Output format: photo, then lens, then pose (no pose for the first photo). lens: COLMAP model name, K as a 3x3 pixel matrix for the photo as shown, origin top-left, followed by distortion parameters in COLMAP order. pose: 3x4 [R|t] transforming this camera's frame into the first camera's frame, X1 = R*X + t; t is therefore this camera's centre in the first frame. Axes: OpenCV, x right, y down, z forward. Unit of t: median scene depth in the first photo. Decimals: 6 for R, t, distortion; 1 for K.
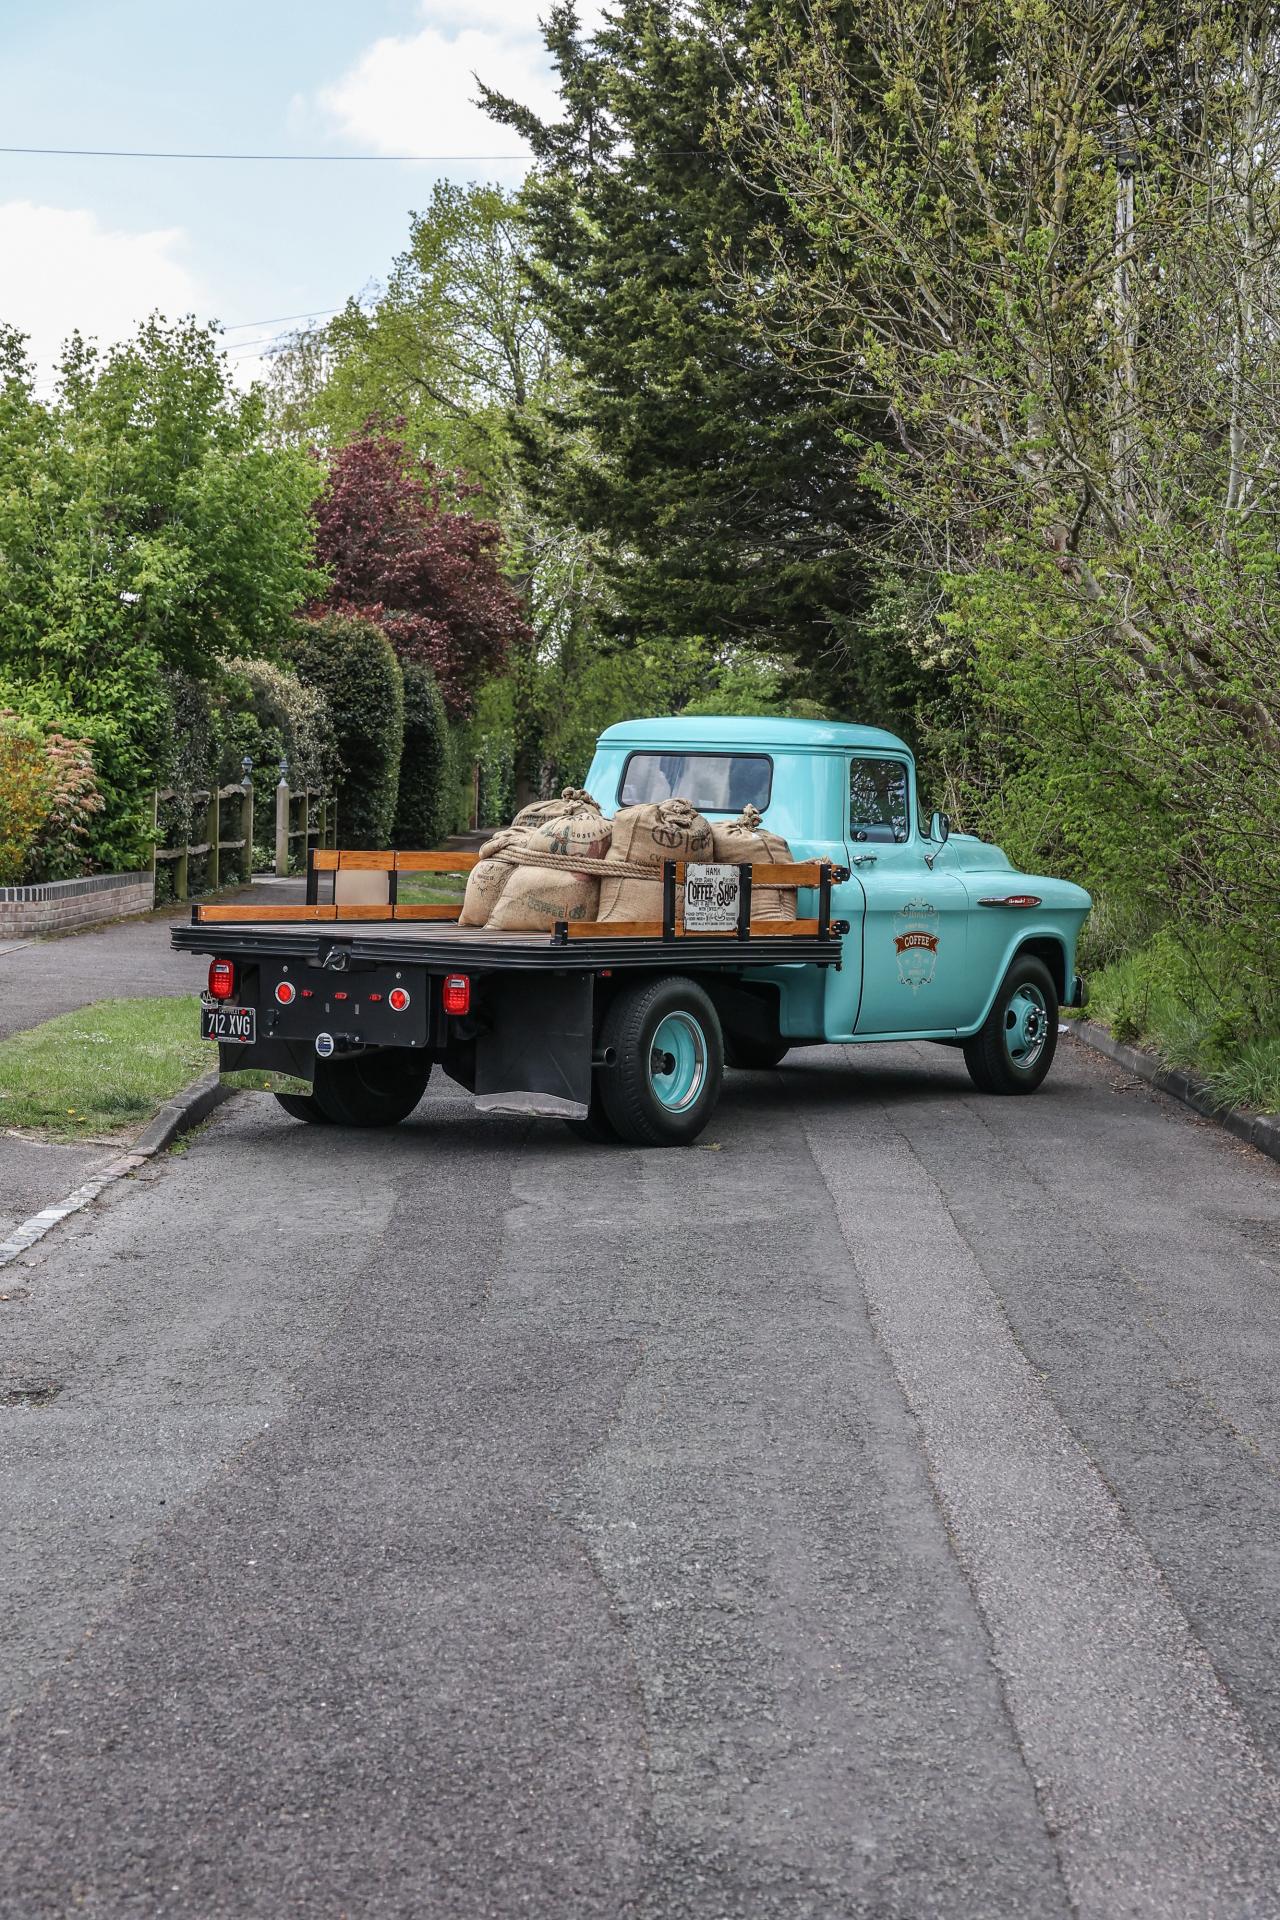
lens RADIAL K [[3428.2, 0, 636.9], [0, 3428.2, 990.7], [0, 0, 1]] dist [0.340617, 0.087256]
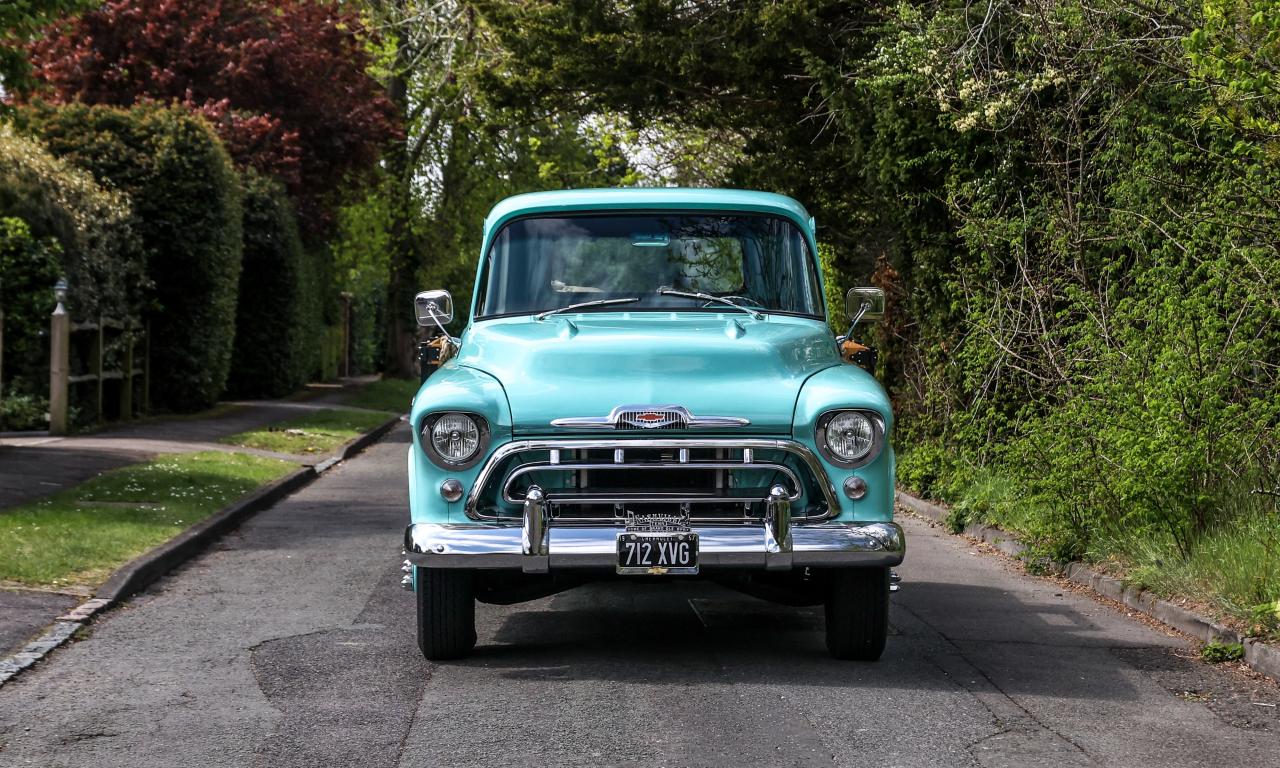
lens RADIAL K [[3198.7, 0, 640.0], [0, 3198.7, 384.0], [0, 0, 1]] dist [0.333101, 0.822778]
pose [[0.999300, -0.004097, 0.037197, -0.003114], [0.005811, 0.998920, -0.046094, -0.010331], [-0.036968, 0.046278, 0.998244, 0.271884]]
